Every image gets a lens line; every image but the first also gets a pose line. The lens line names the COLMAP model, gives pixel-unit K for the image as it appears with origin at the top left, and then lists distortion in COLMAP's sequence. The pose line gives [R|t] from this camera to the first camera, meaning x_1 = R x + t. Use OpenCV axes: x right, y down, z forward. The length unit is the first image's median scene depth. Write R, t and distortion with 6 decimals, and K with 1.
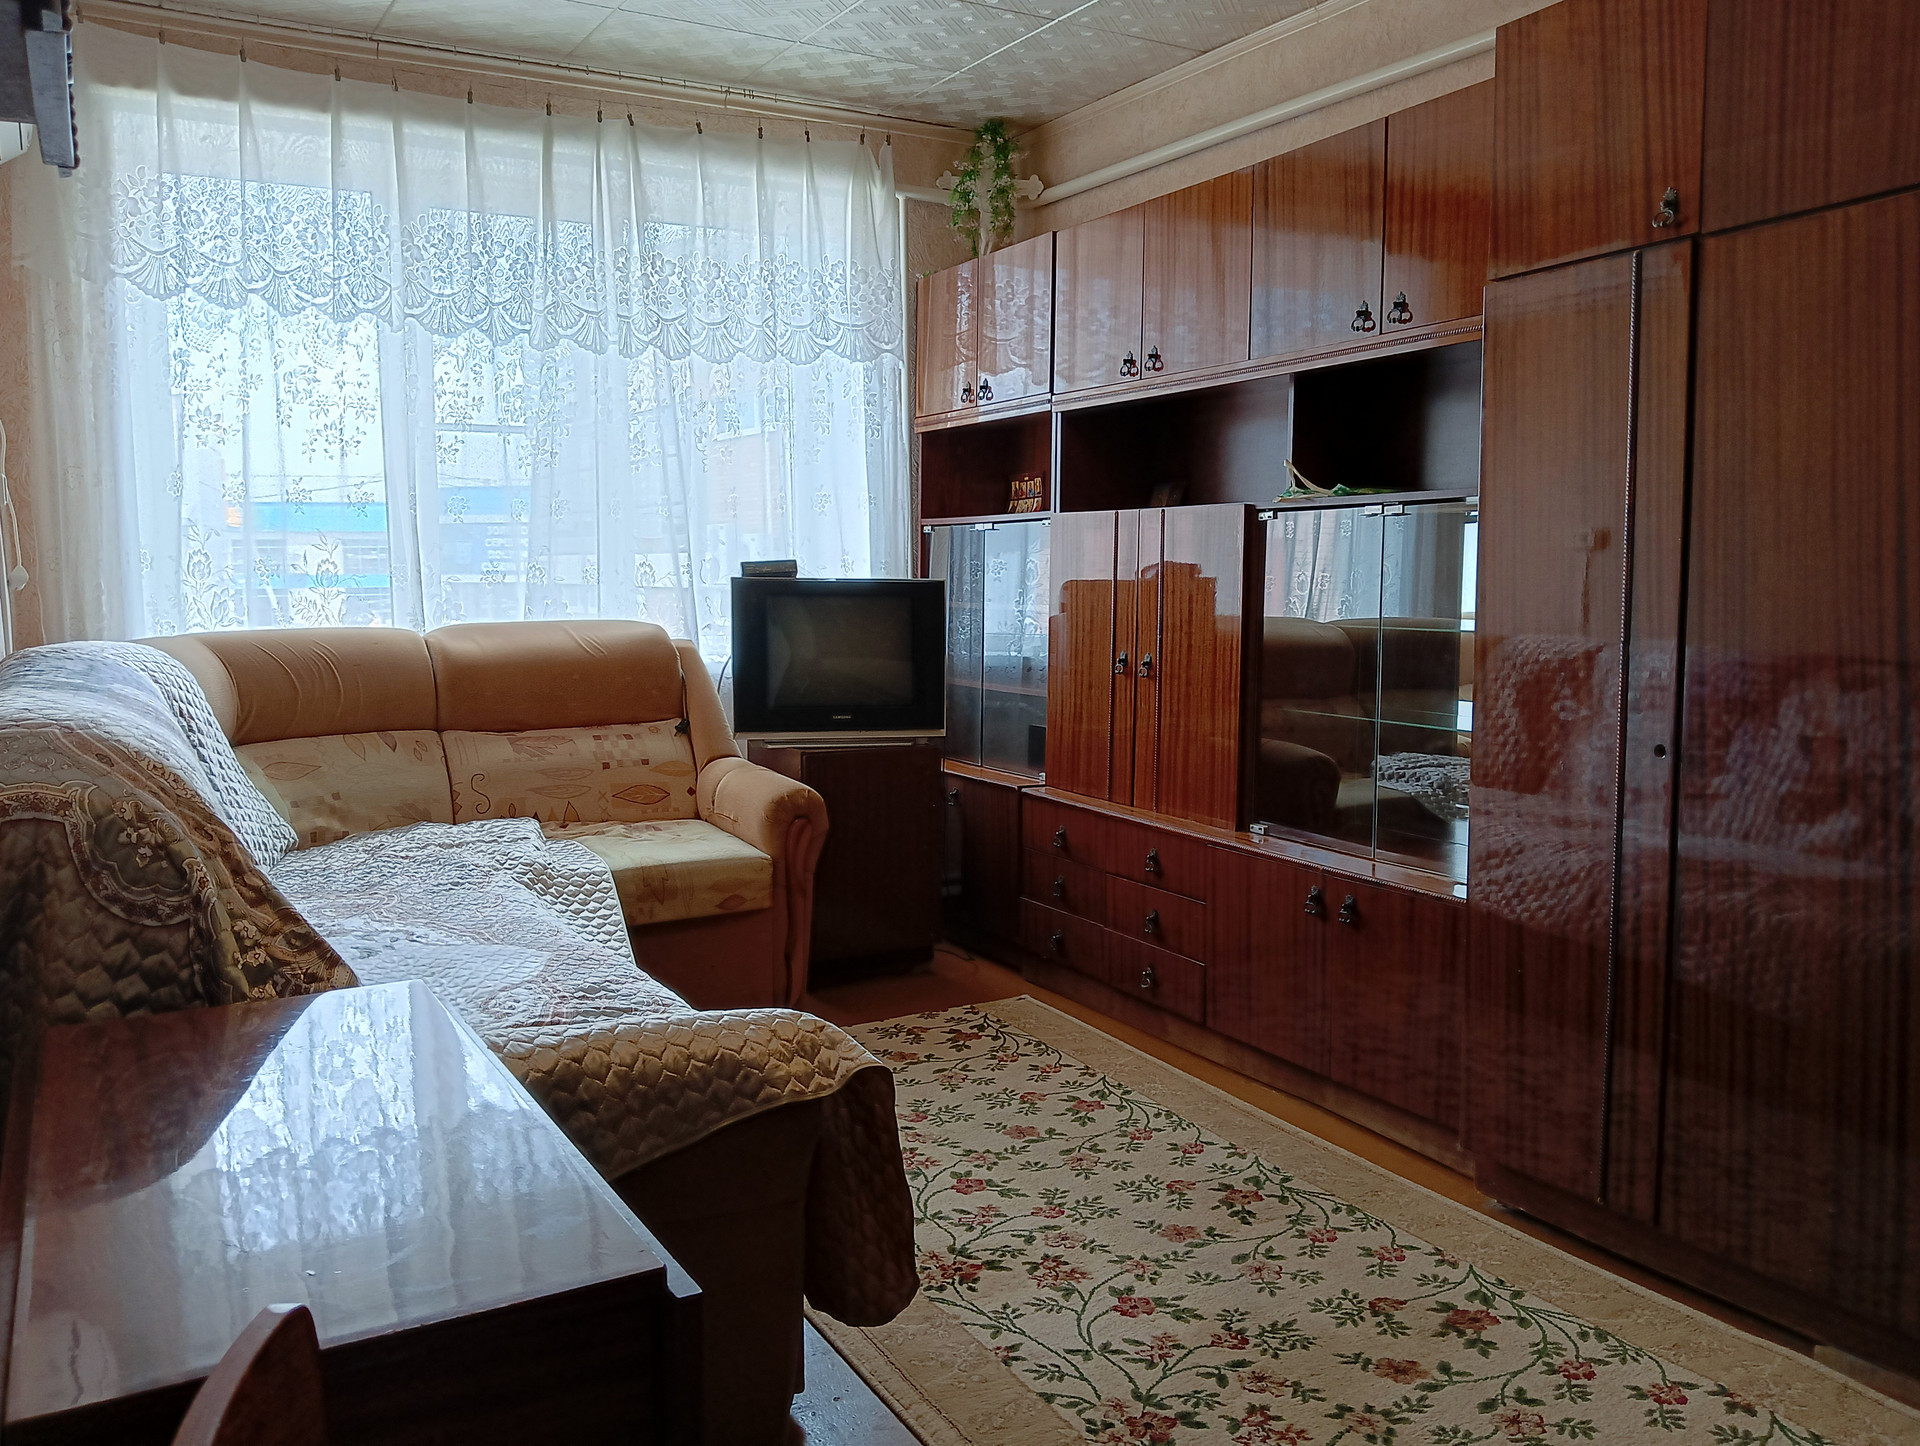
lens RADIAL K [[1530.8, 0, 971.1], [0, 1530.8, 726.2], [0, 0, 1]] dist [0.080171, -0.148634]
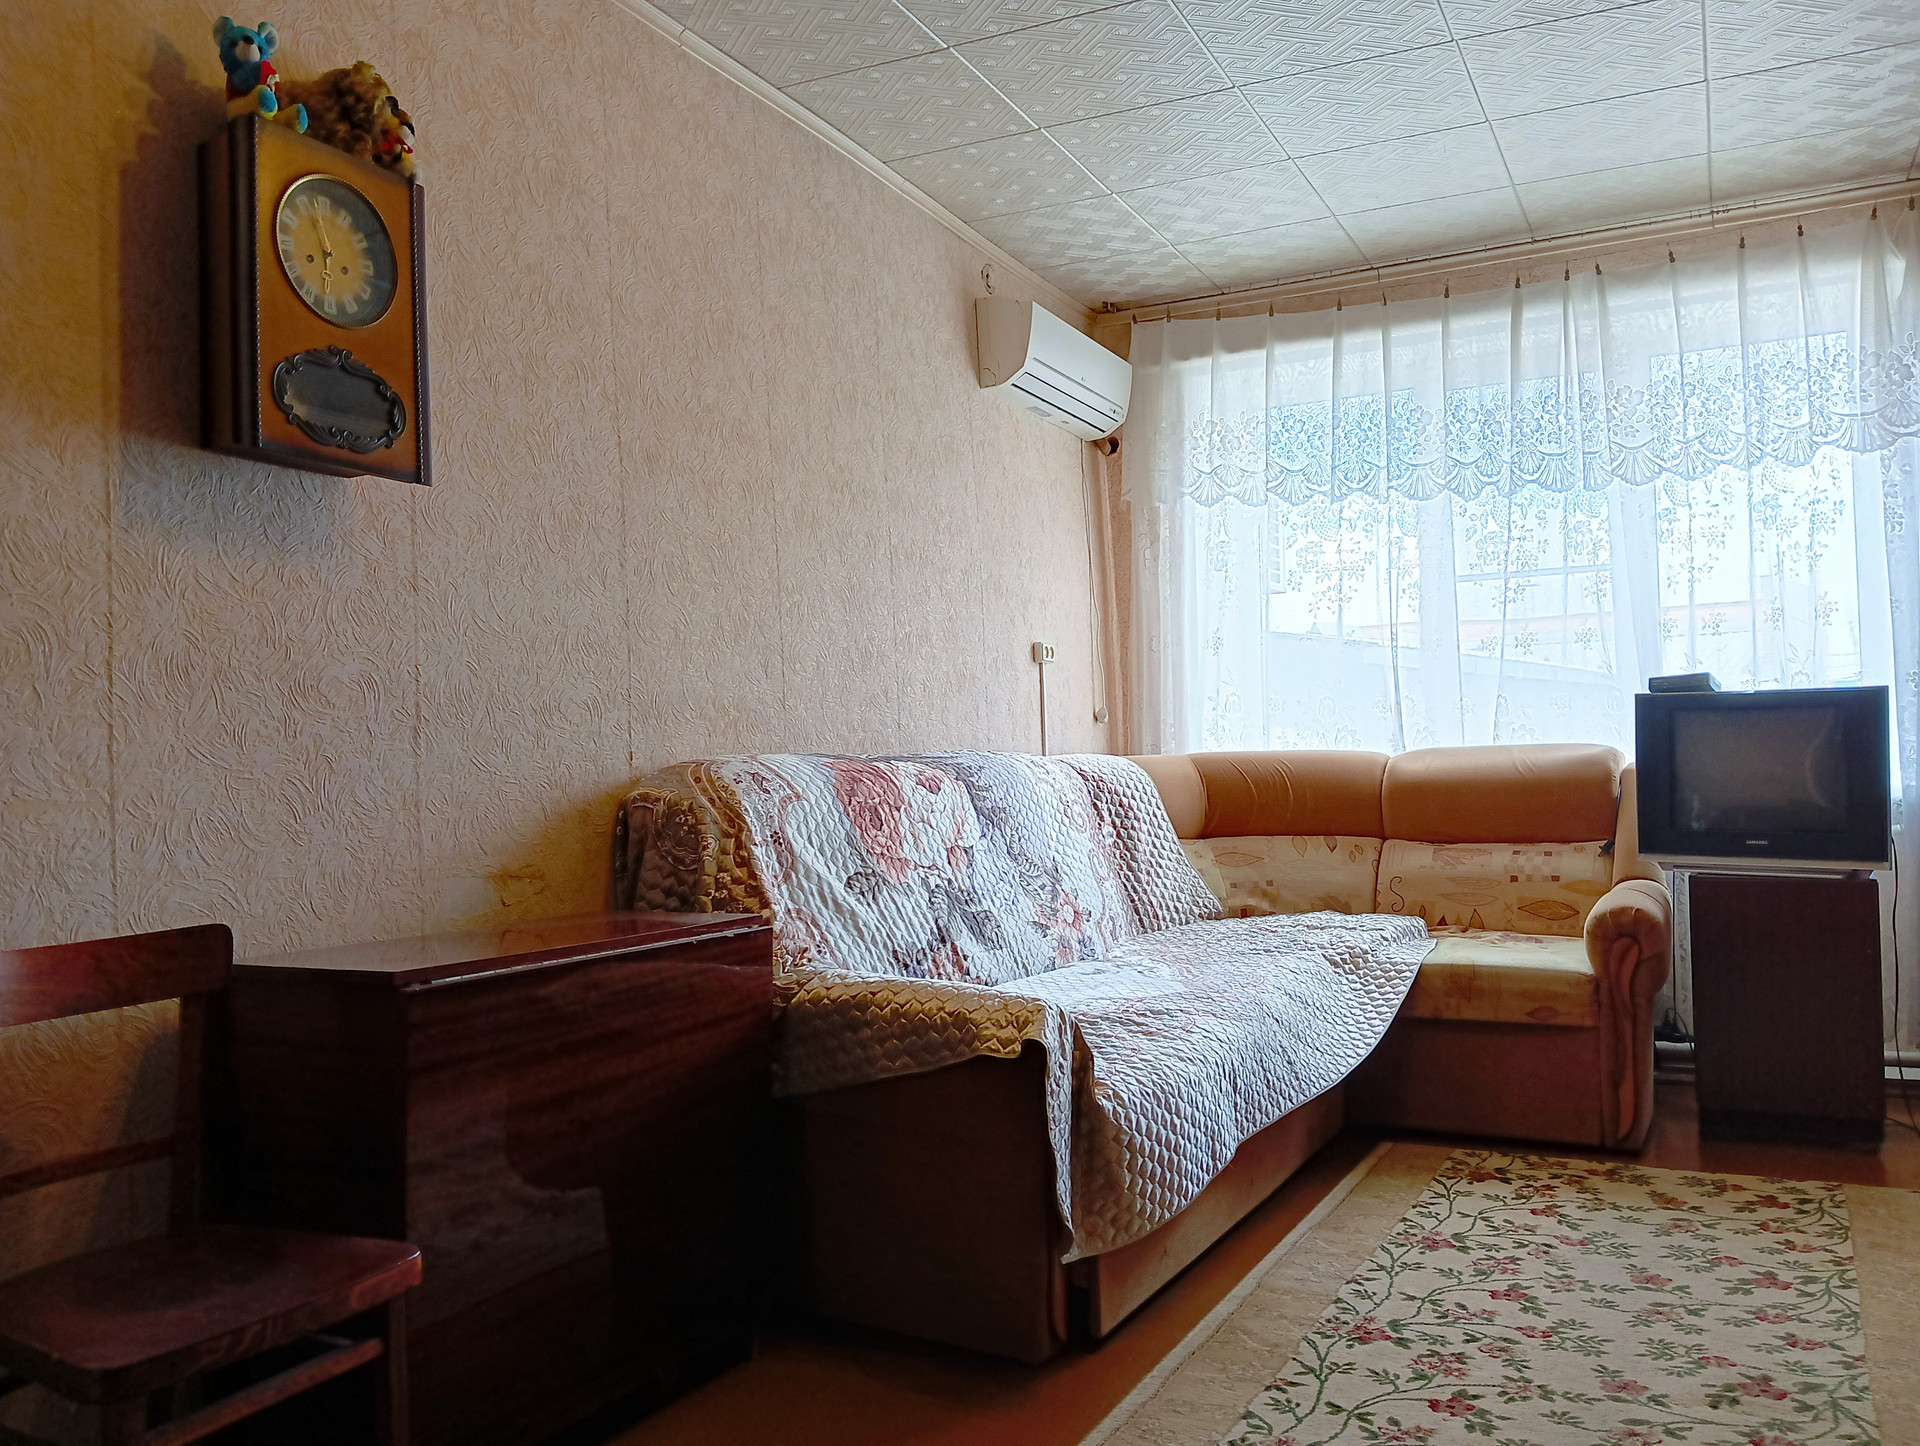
lens RADIAL K [[1530.8, 0, 971.1], [0, 1530.8, 726.2], [0, 0, 1]] dist [0.080171, -0.148634]
pose [[0.550987, -0.028575, -0.834025, 0.489498], [-0.068709, 0.994467, -0.079464, 0.035036], [0.831681, 0.101088, 0.545975, 0.122347]]
